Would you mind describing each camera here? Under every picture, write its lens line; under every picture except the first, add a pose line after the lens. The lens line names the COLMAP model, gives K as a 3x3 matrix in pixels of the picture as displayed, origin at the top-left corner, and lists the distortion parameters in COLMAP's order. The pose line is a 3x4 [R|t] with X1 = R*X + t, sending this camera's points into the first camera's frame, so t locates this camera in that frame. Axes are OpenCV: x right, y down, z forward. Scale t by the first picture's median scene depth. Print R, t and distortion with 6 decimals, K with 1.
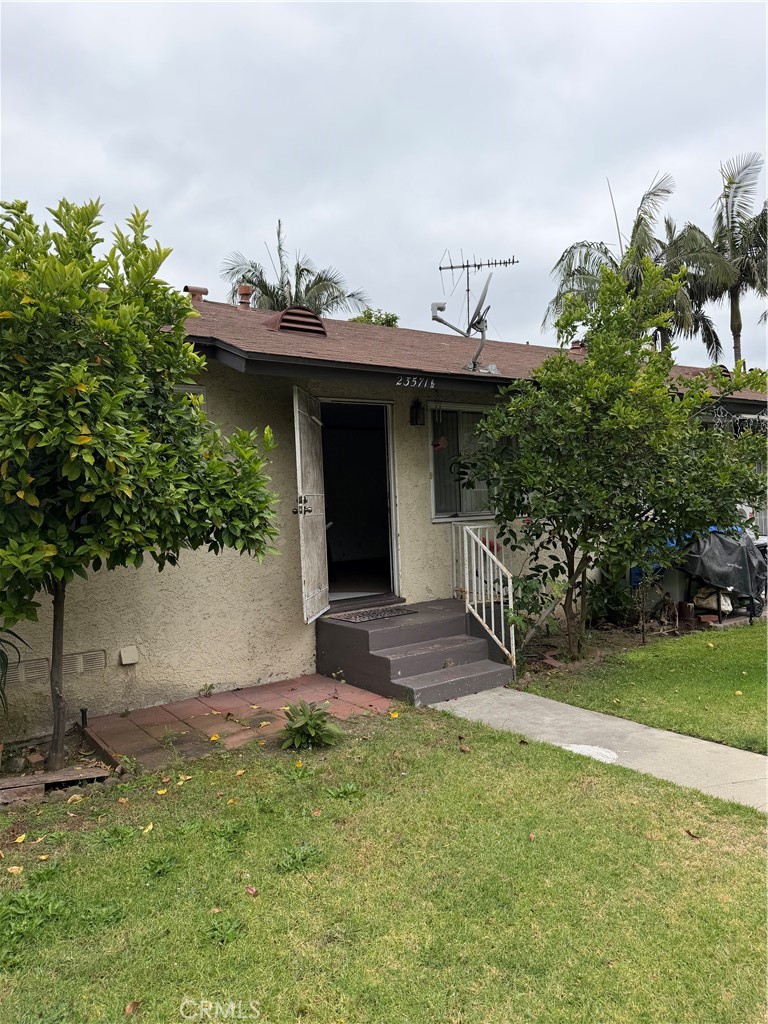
lens RADIAL K [[721.1, 0, 384.0], [0, 721.1, 512.0], [0, 0, 1]] dist [0.079414, -0.005065]
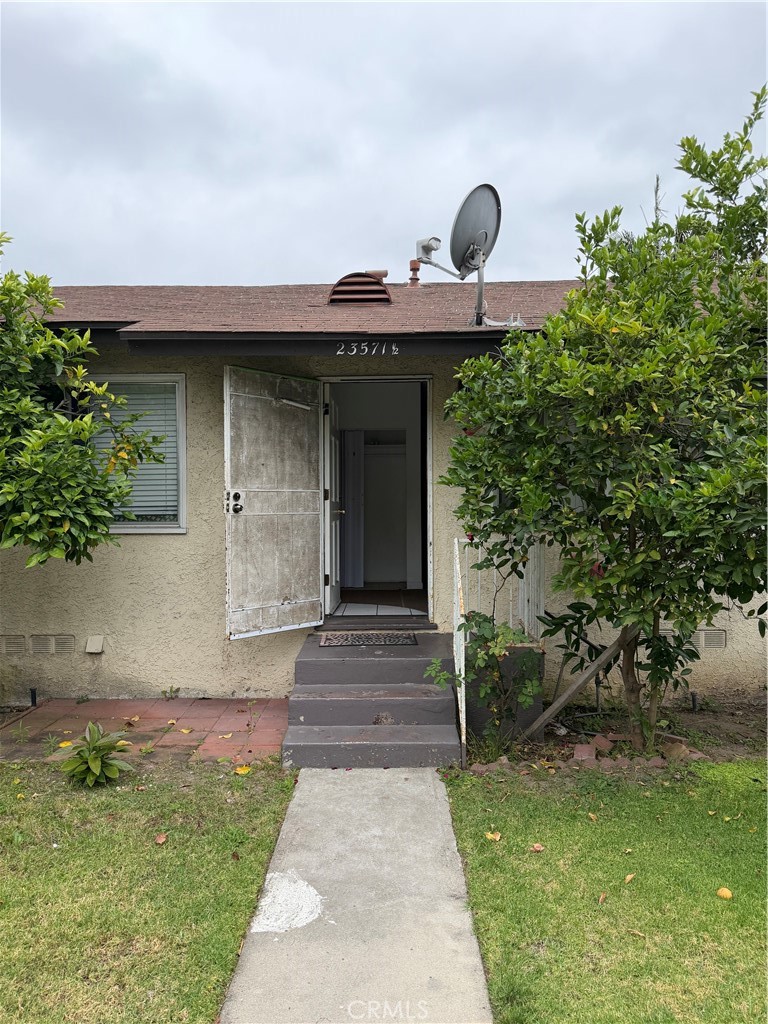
lens RADIAL K [[721.1, 0, 384.0], [0, 721.1, 512.0], [0, 0, 1]] dist [0.079414, -0.005065]
pose [[0.800215, 0.043021, -0.598168, 0.552405], [-0.036852, 0.999066, 0.022554, -0.024348], [0.598580, 0.003996, 0.801053, 0.408444]]
